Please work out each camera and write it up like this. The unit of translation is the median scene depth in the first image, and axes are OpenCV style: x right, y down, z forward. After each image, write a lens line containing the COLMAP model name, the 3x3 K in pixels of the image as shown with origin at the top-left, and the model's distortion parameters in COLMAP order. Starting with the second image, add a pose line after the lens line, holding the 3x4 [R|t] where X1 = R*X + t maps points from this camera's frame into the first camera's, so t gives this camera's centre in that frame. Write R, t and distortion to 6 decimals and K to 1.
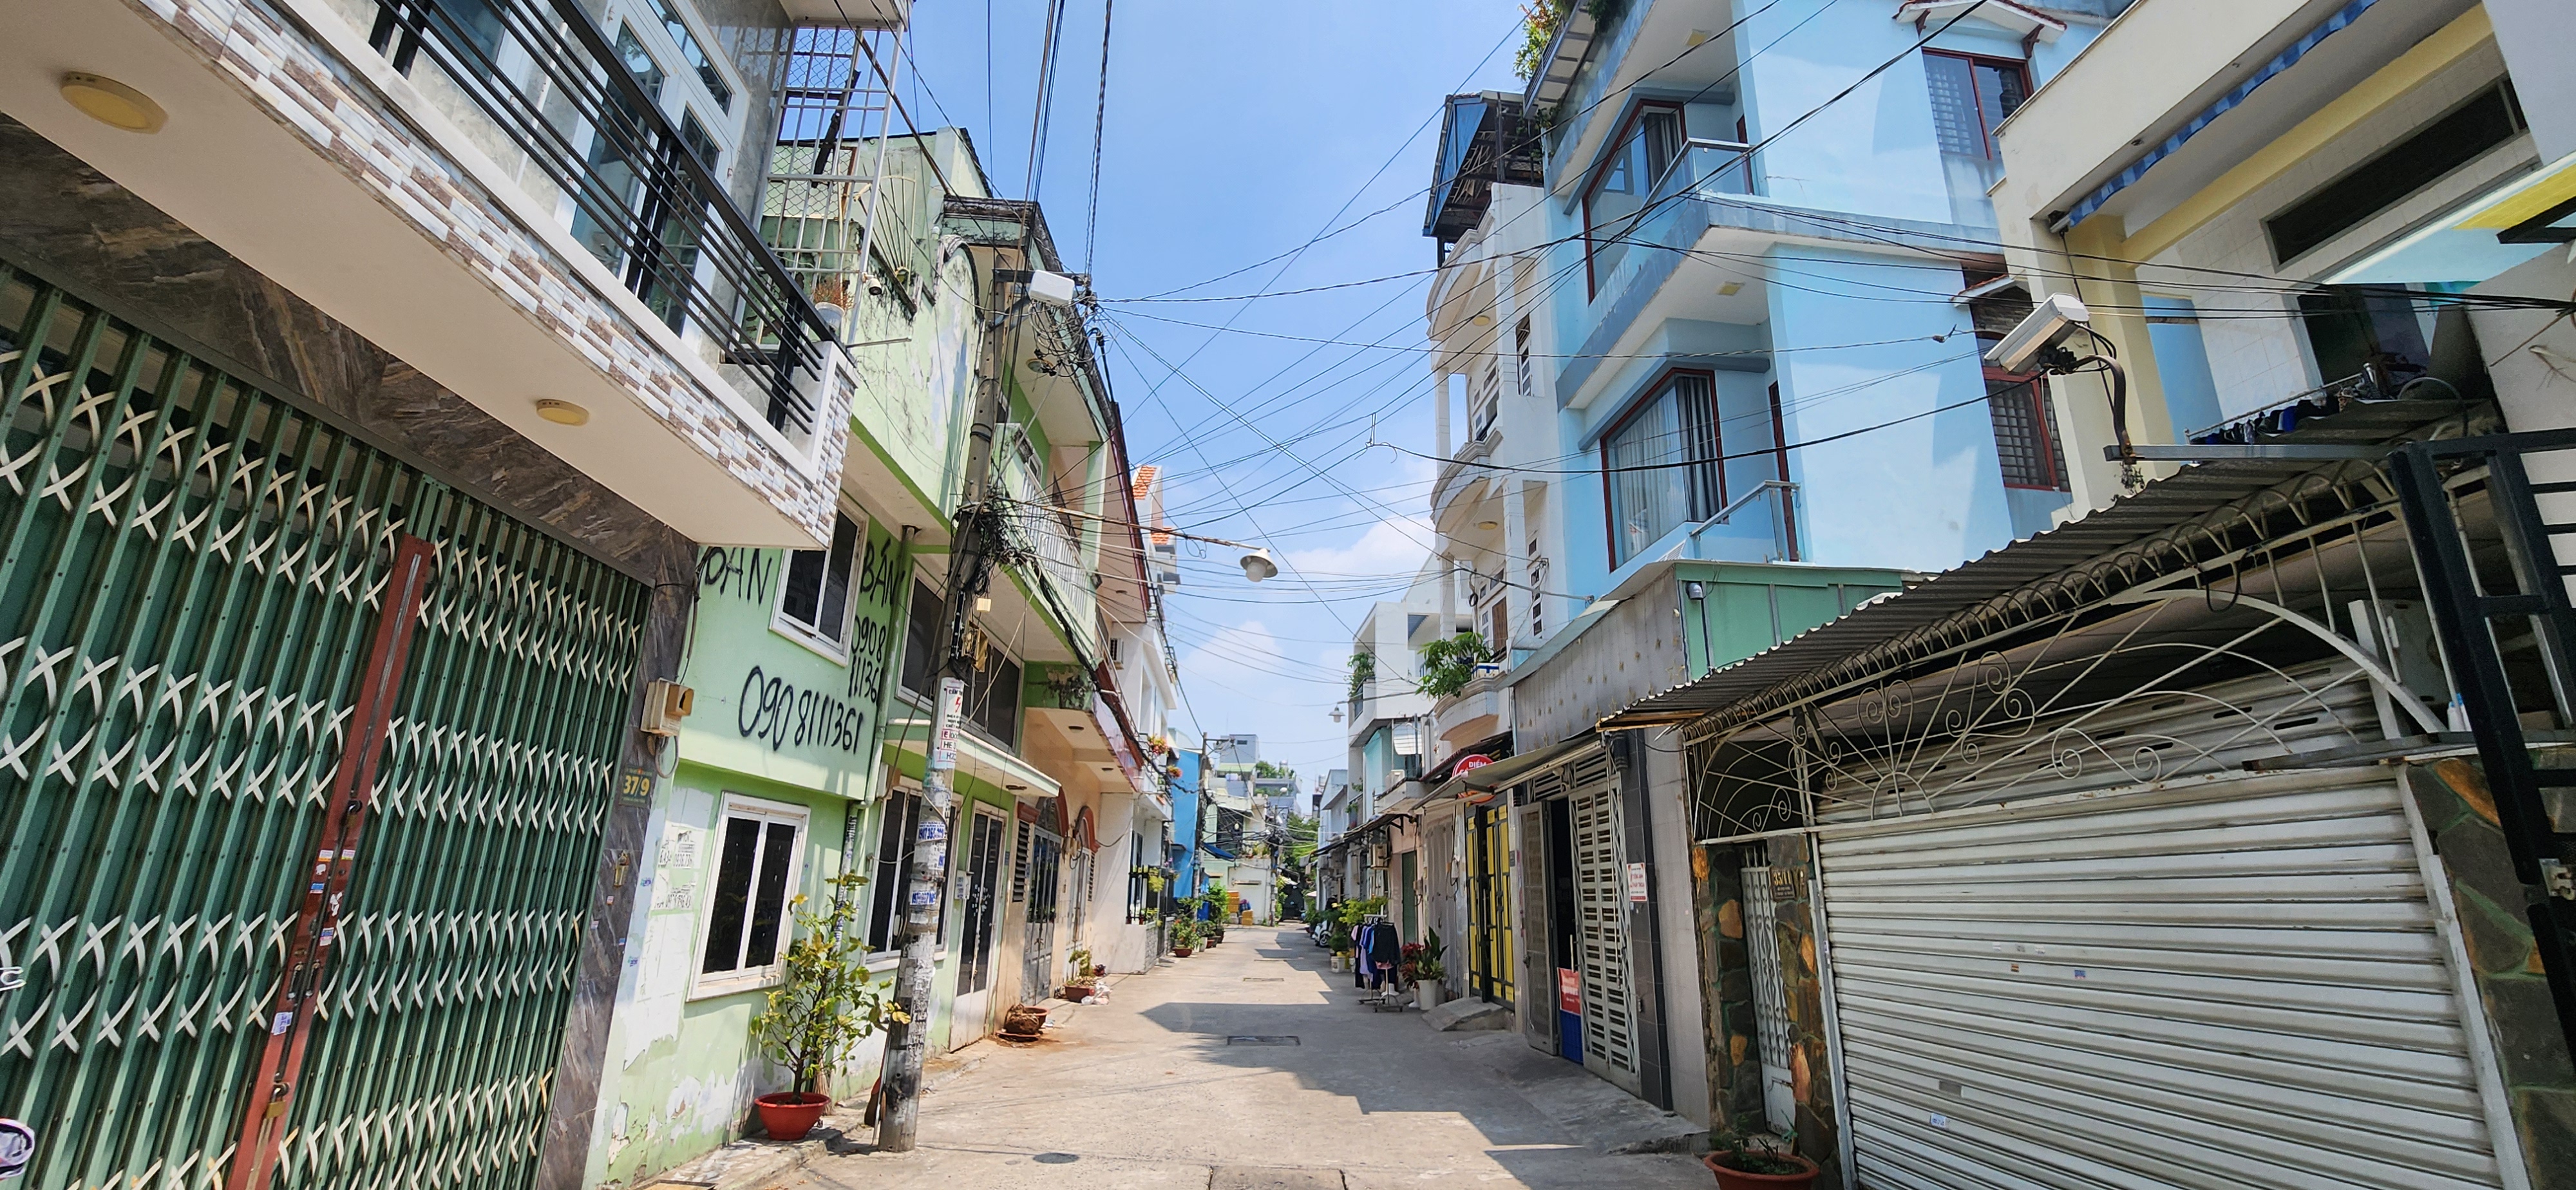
lens RADIAL K [[1072.8, 0, 1286.4], [0, 1072.8, 585.2], [0, 0, 1]] dist [-0.008833, -0.000073]
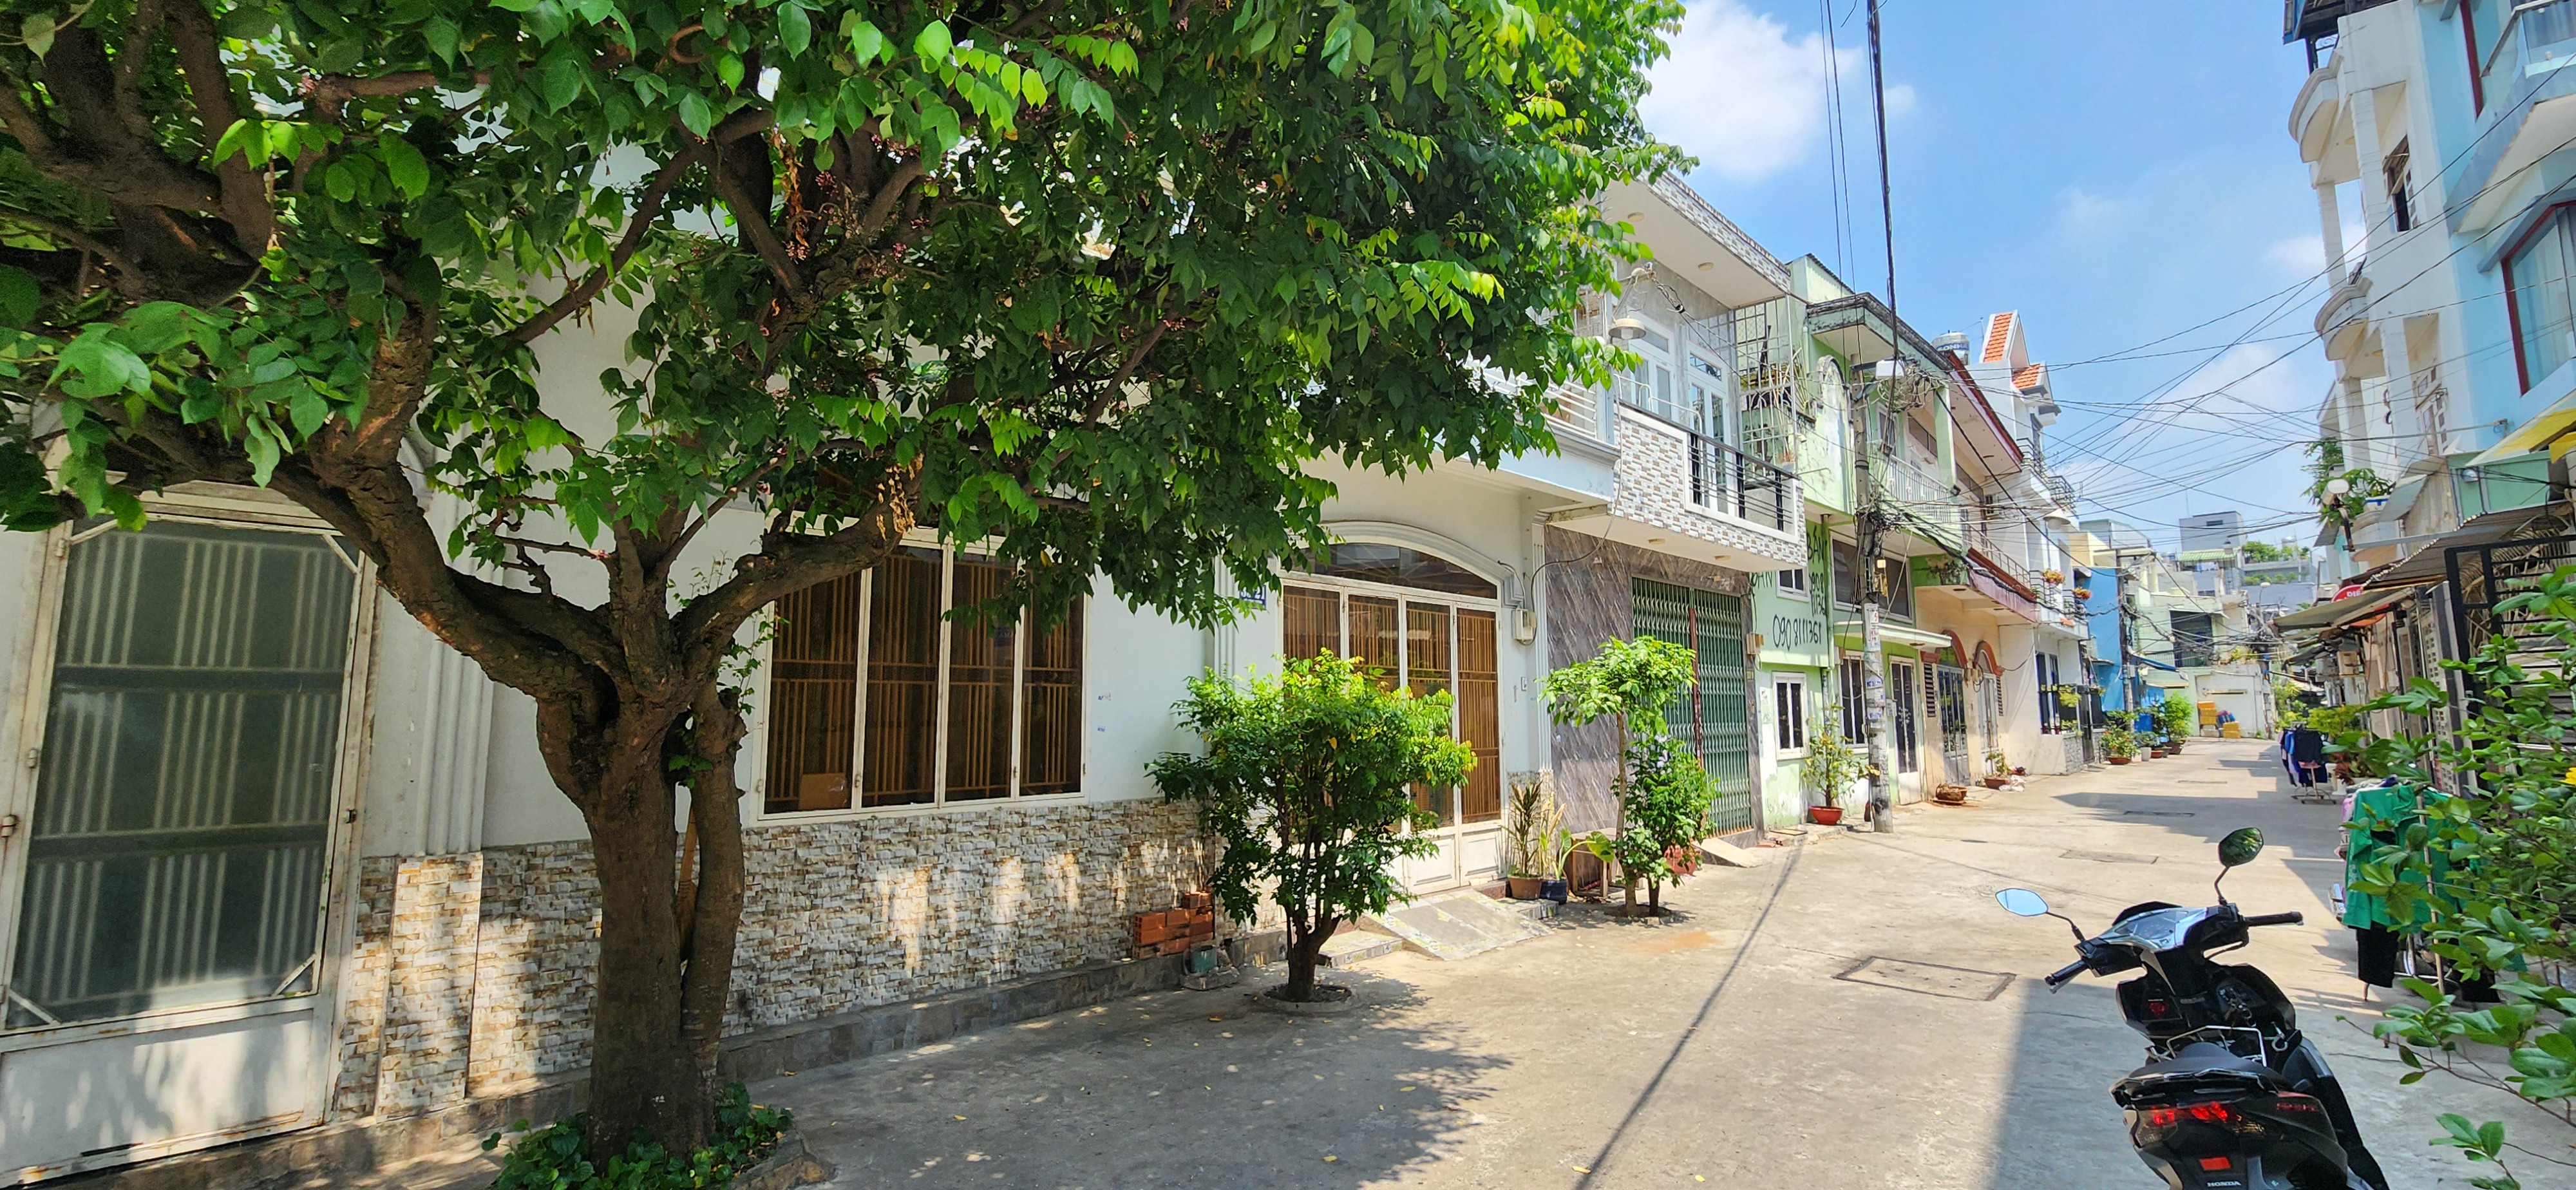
lens RADIAL K [[1072.8, 0, 1266.1], [0, 1072.8, 591.1], [0, 0, 1]] dist [-0.008833, -0.000073]
pose [[0.701556, -0.107237, -0.704499, 0.176483], [0.220090, 0.972886, 0.071080, -0.195715], [0.677775, -0.204920, 0.706136, -0.681264]]
